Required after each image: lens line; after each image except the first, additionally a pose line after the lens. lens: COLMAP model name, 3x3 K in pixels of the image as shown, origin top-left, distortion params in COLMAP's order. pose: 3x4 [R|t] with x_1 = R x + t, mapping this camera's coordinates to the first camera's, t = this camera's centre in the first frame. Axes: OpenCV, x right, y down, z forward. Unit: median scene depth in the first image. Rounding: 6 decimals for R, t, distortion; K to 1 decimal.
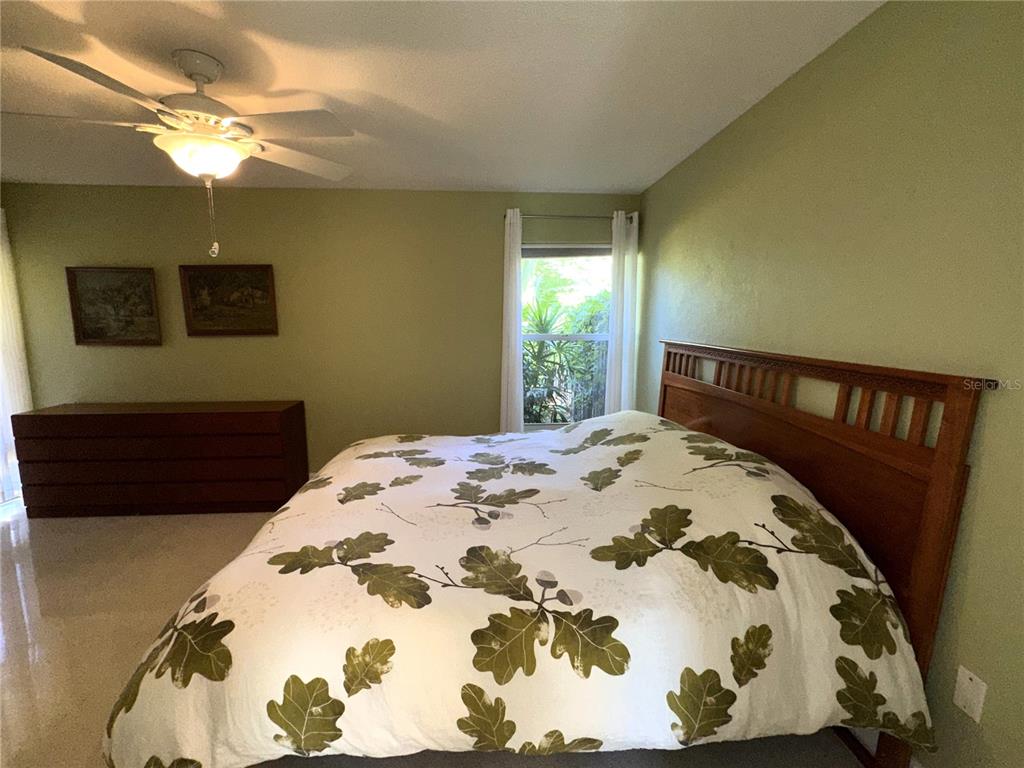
lens RADIAL K [[477.4, 0, 511.9], [0, 477.4, 385.3], [0, 0, 1]] dist [-0.002932, 0.000170]
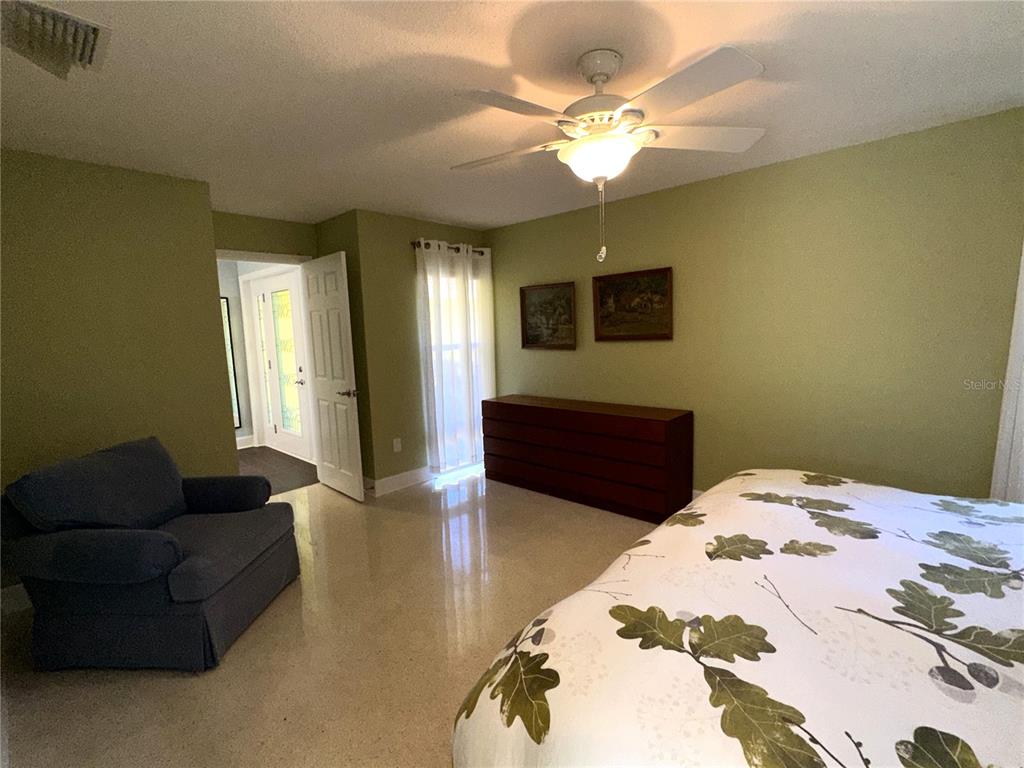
lens RADIAL K [[477.4, 0, 511.9], [0, 477.4, 385.3], [0, 0, 1]] dist [-0.002932, 0.000170]
pose [[0.691723, 0.063702, -0.719348, -0.034466], [-0.068484, 0.997399, 0.022472, -0.026921], [0.718909, 0.033720, 0.694286, 0.198328]]
